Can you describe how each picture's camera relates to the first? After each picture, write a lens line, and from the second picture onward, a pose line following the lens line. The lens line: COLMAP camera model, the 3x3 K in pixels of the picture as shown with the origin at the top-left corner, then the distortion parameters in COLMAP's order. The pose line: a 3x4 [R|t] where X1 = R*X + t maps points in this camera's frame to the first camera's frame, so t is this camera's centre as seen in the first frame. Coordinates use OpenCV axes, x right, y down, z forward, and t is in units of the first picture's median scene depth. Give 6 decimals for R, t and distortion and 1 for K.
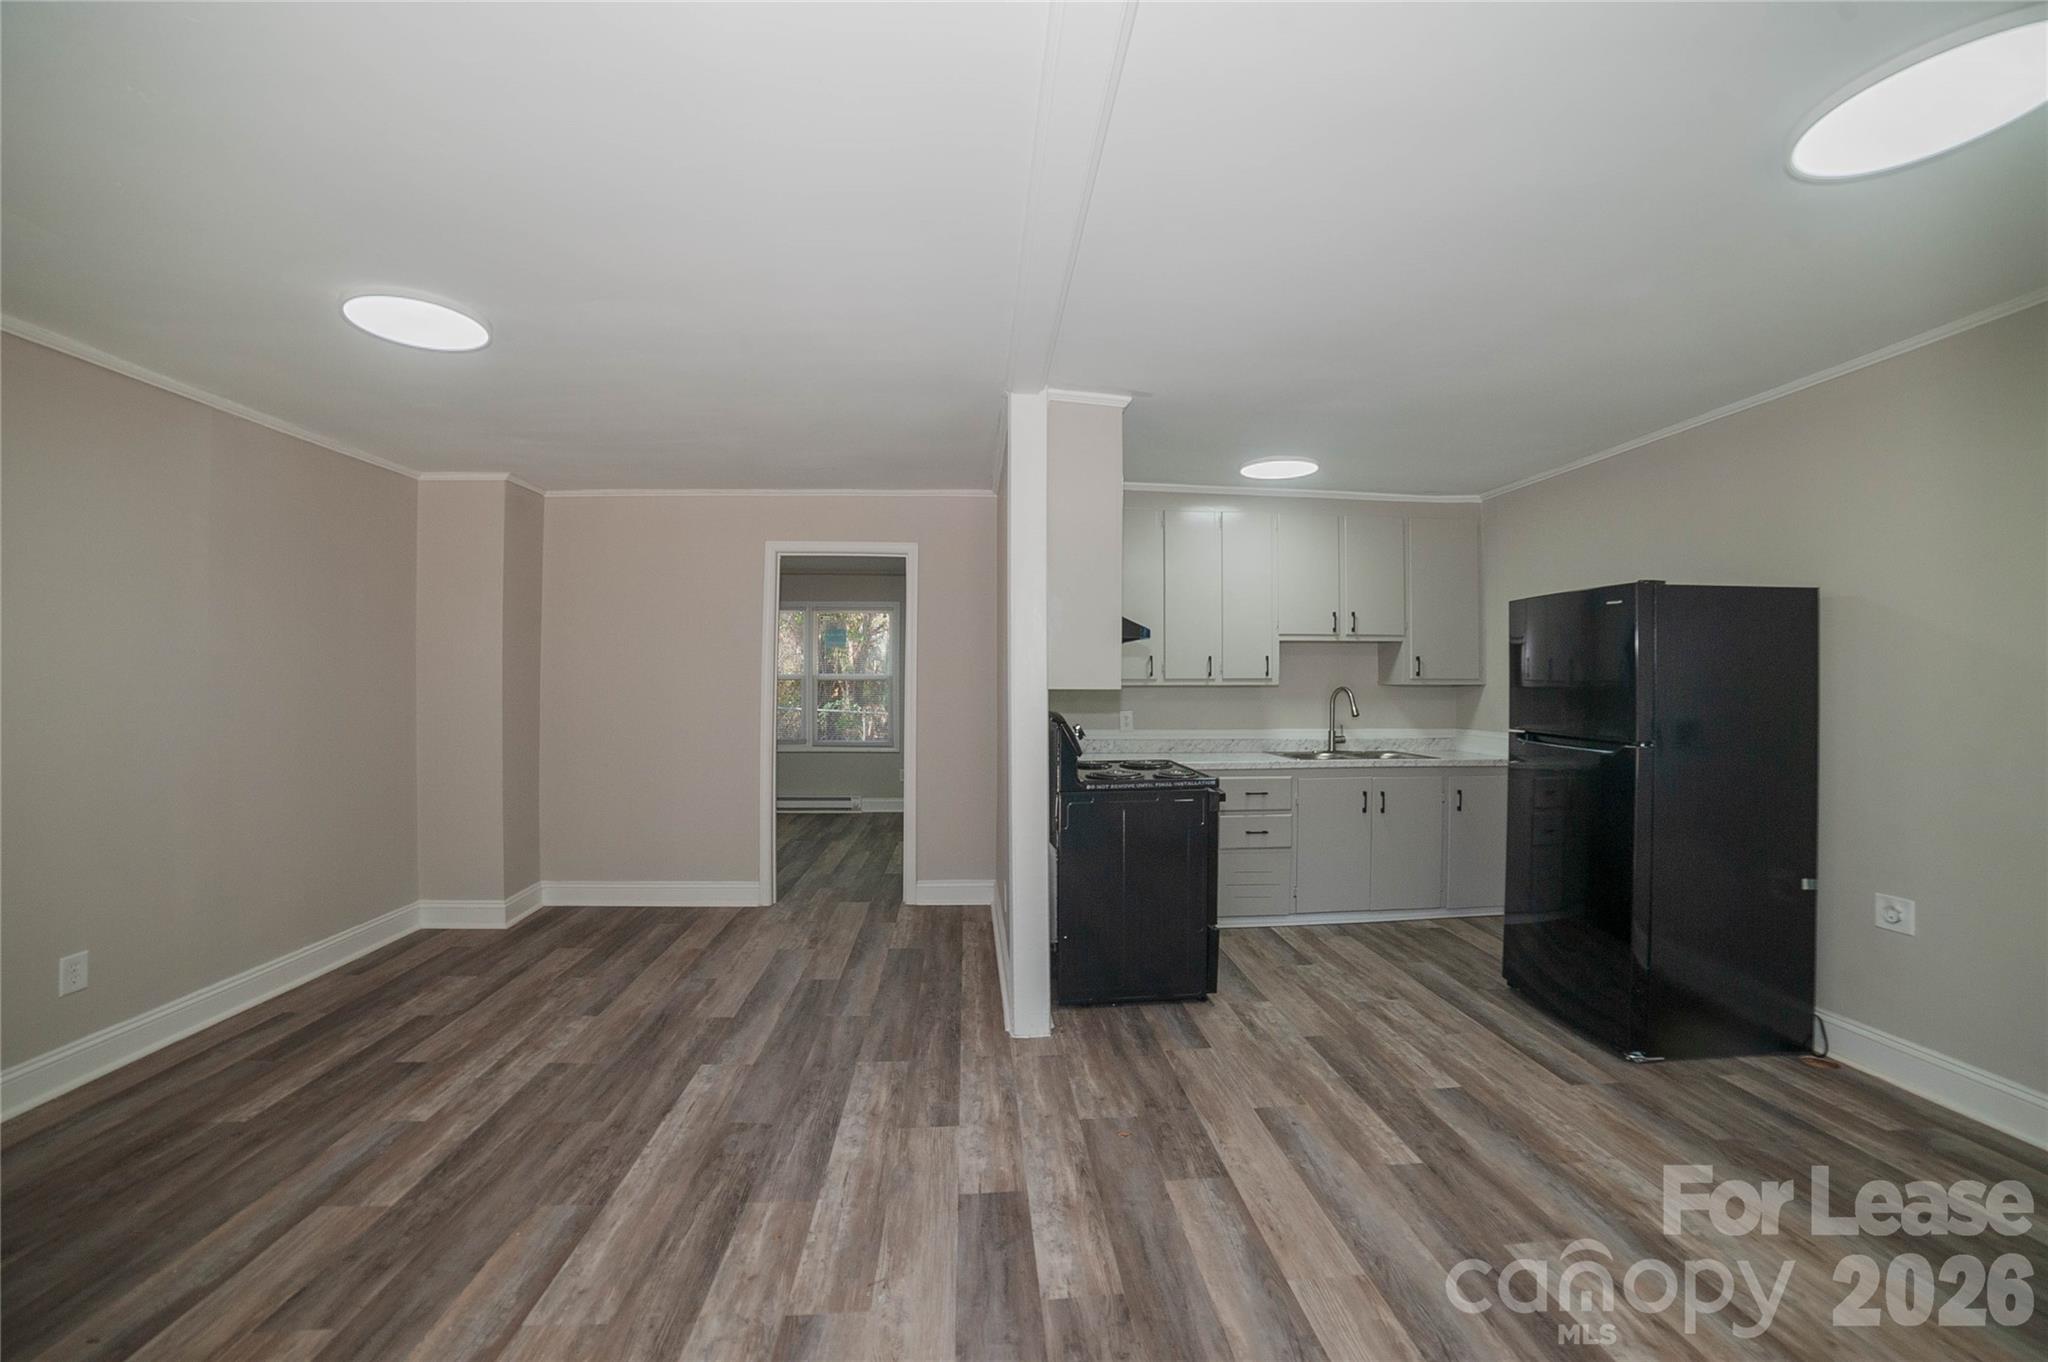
lens RADIAL K [[904.6, 0, 1040.0], [0, 904.6, 676.0], [0, 0, 1]] dist [-0.109462, 0.041101]
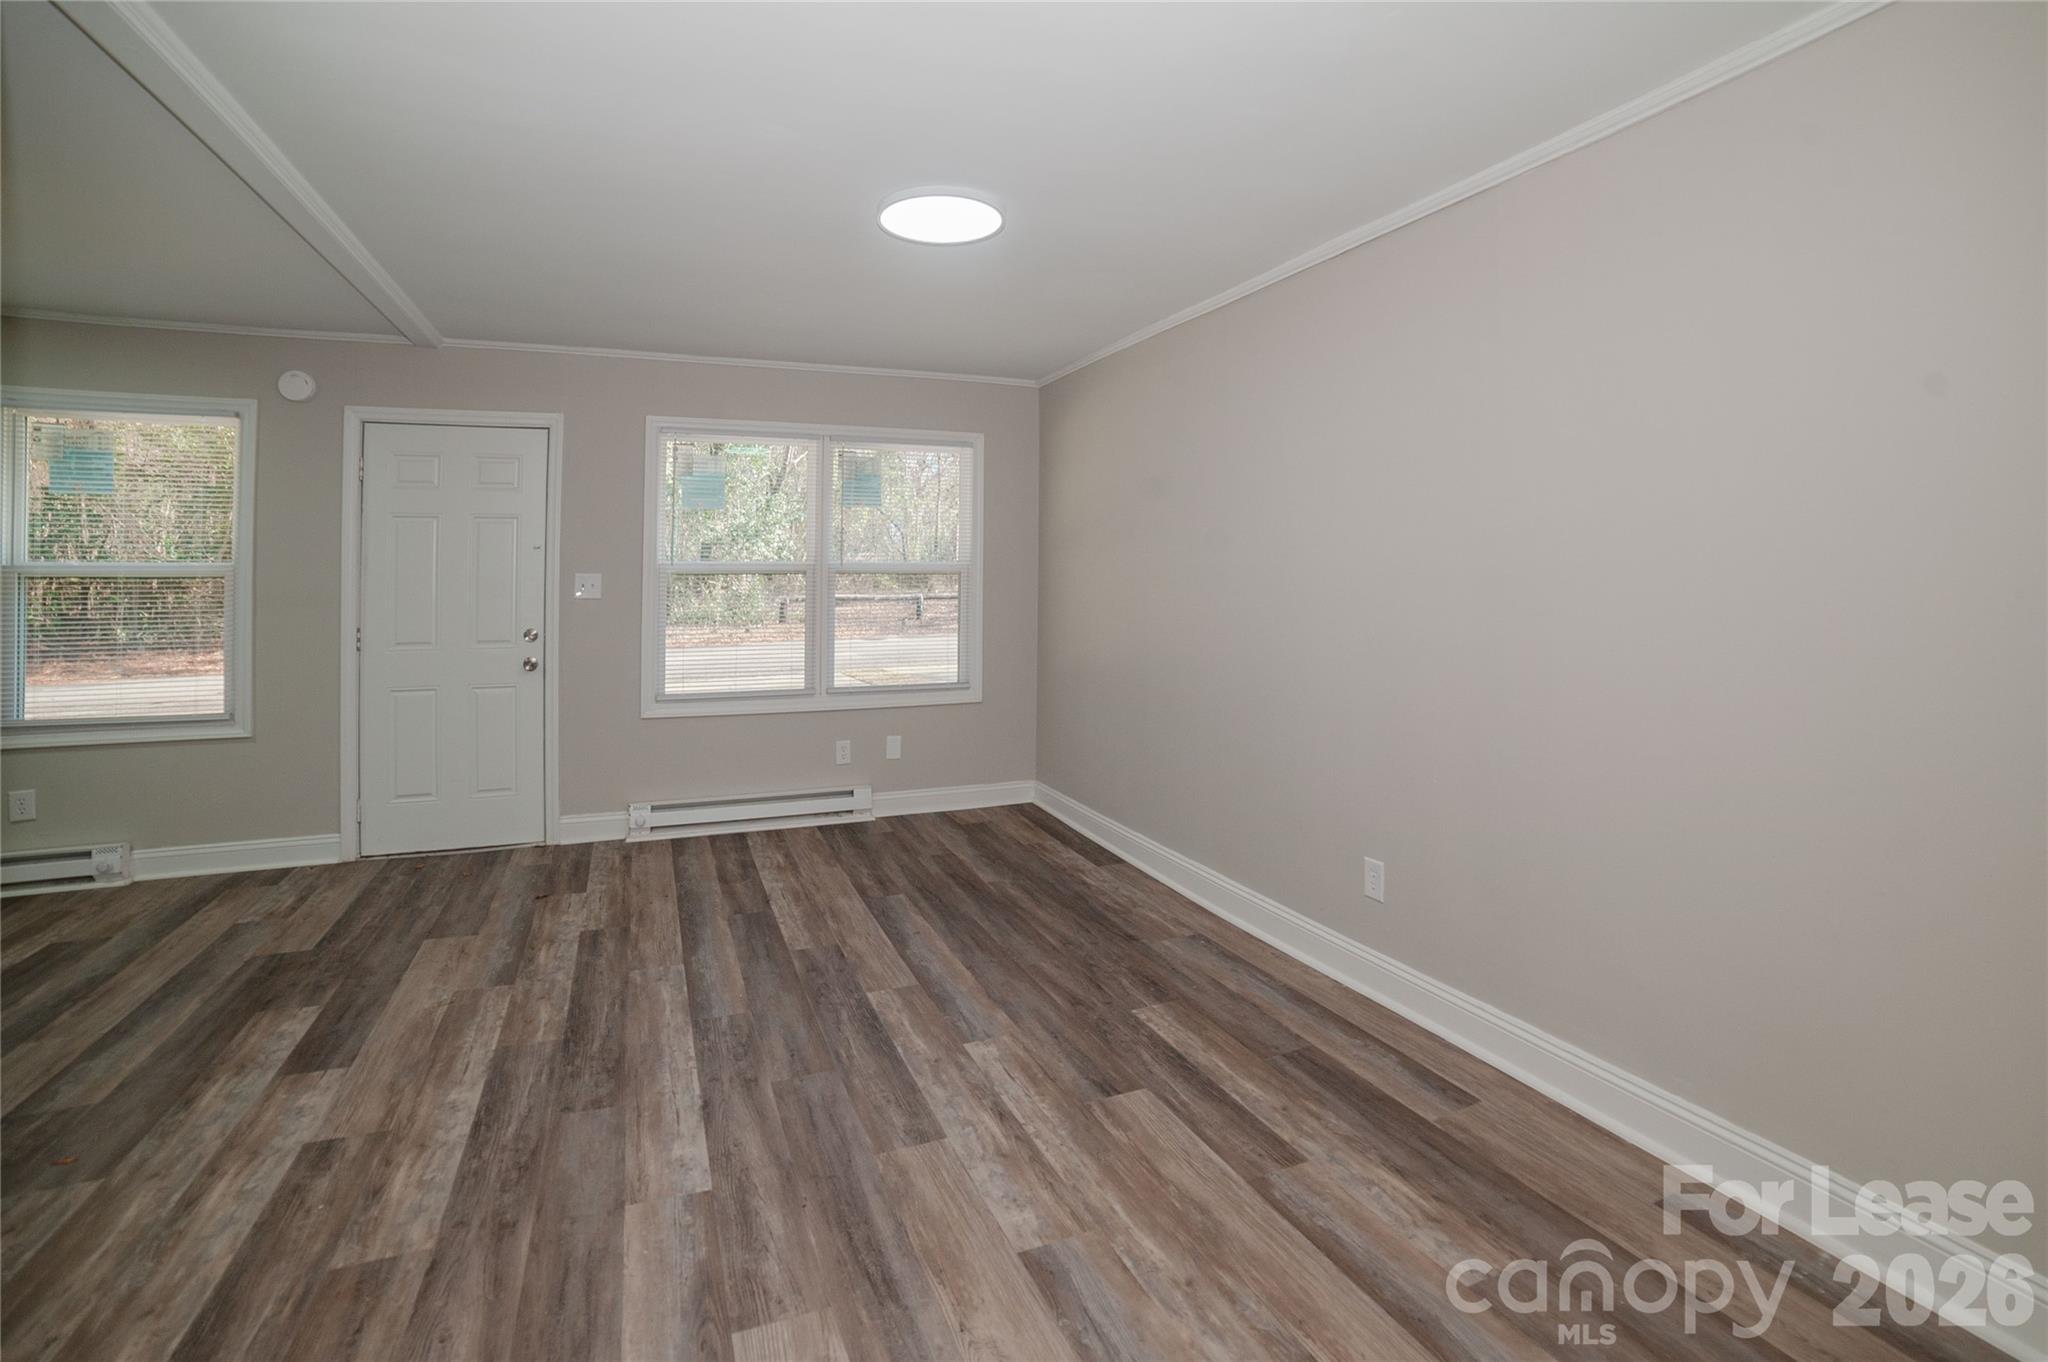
lens RADIAL K [[881.5, 0, 936.1], [0, 881.5, 567.2], [0, 0, 1]] dist [-0.080108, 0.034749]
pose [[-0.965907, 0.005551, -0.258831, -0.392378], [0.011654, 0.999689, -0.022052, 0.018522], [0.258628, -0.024316, -0.965671, 1.660863]]
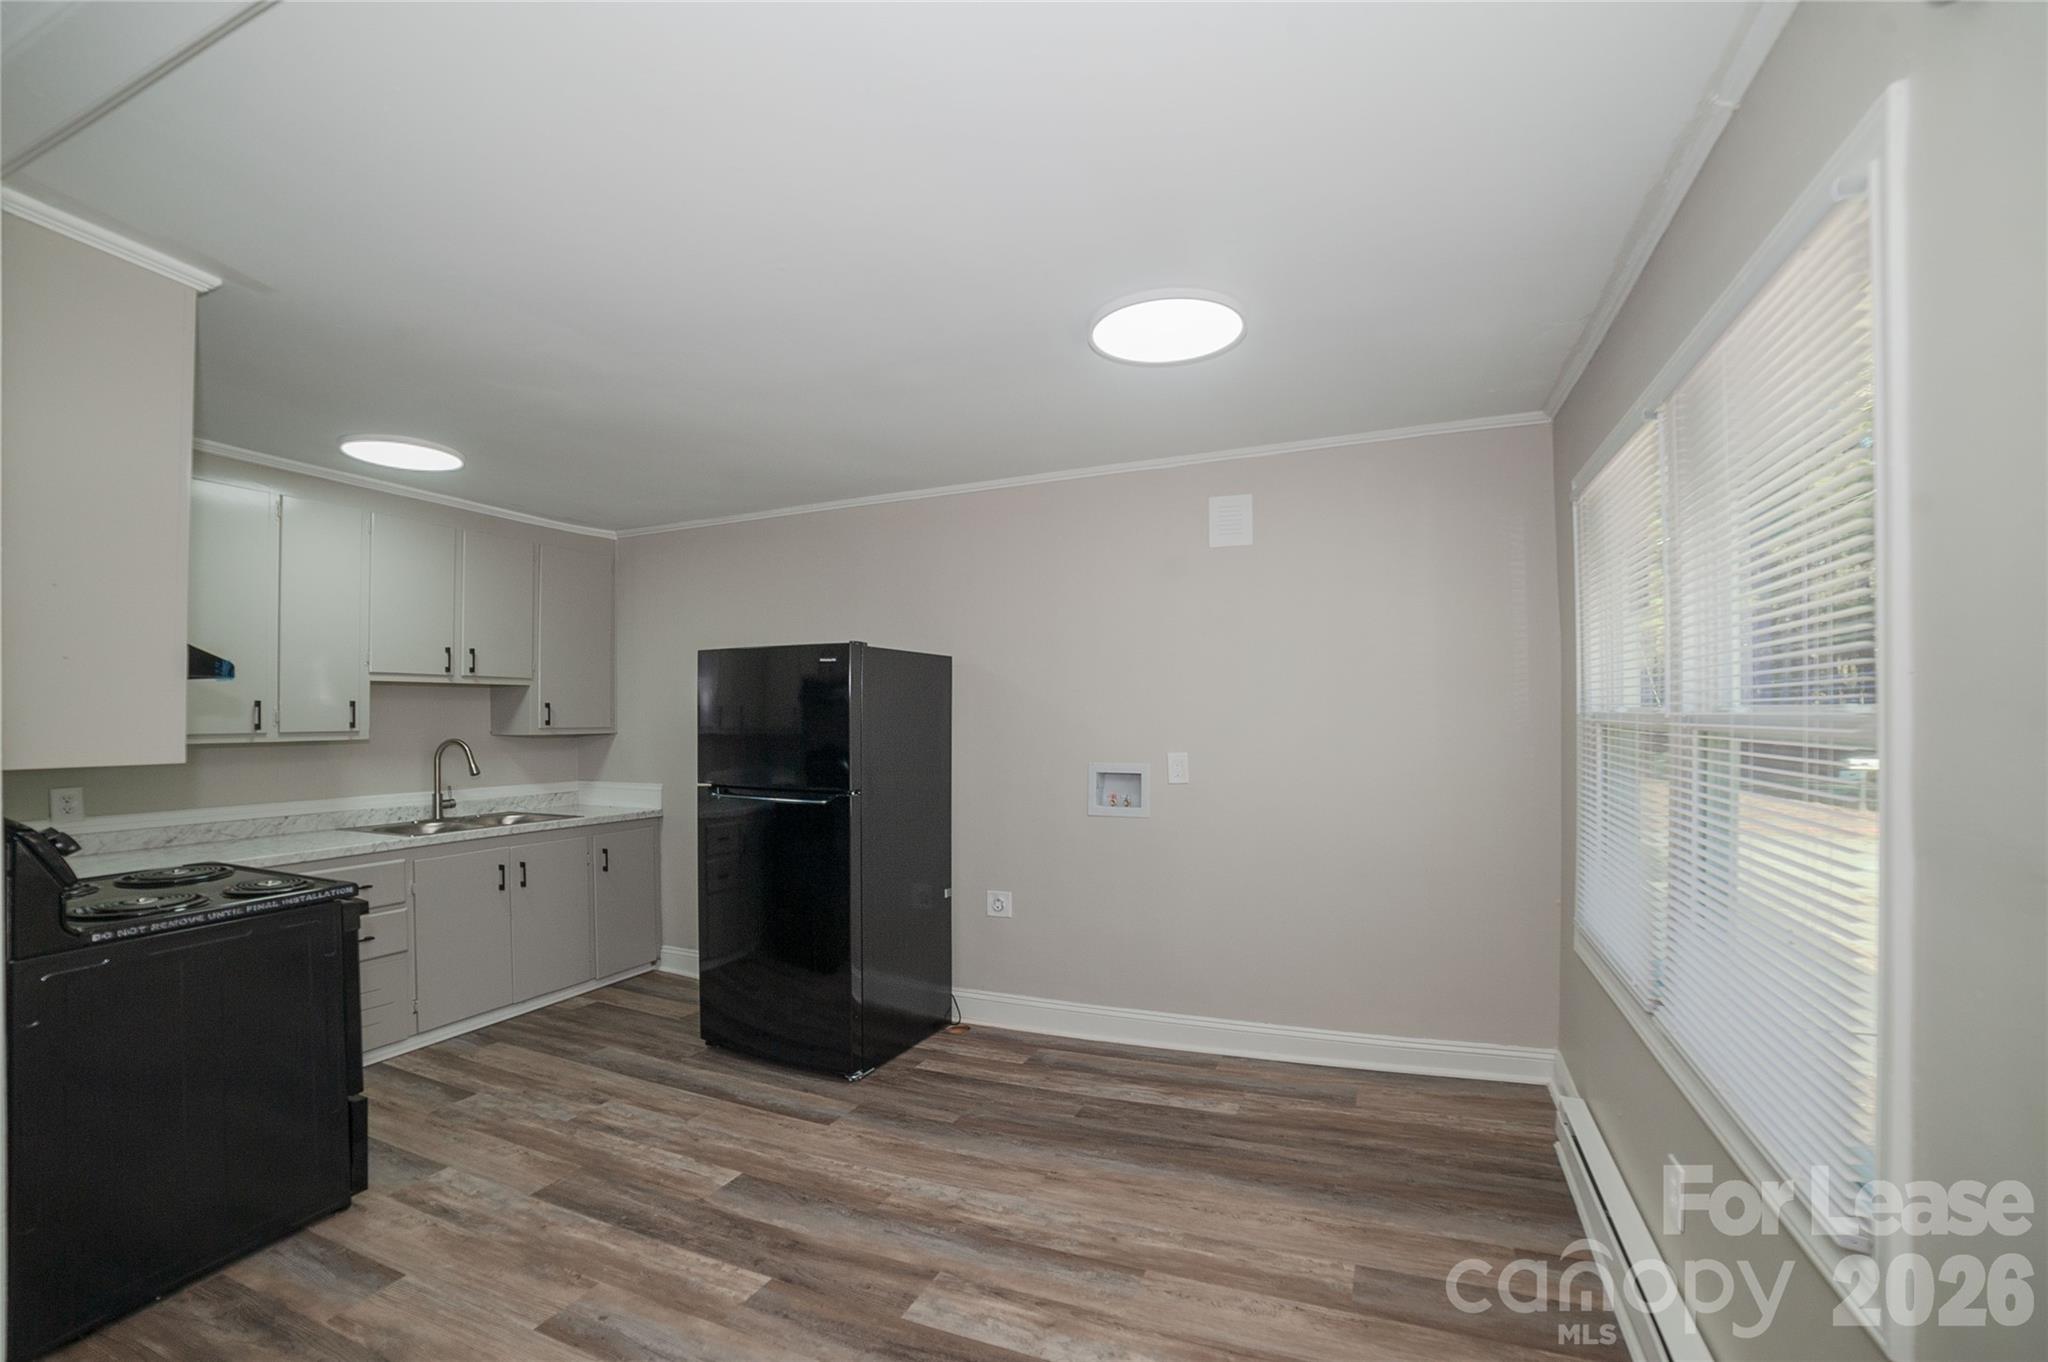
lens RADIAL K [[849.0, 0, 1079.8], [0, 849.0, 720.6], [0, 0, 1]] dist [-0.077628, 0.021387]
pose [[0.430261, -0.004385, 0.902694, -0.149311], [-0.007023, 0.999942, 0.008205, -0.025177], [-0.902677, -0.009870, 0.430205, 0.273217]]
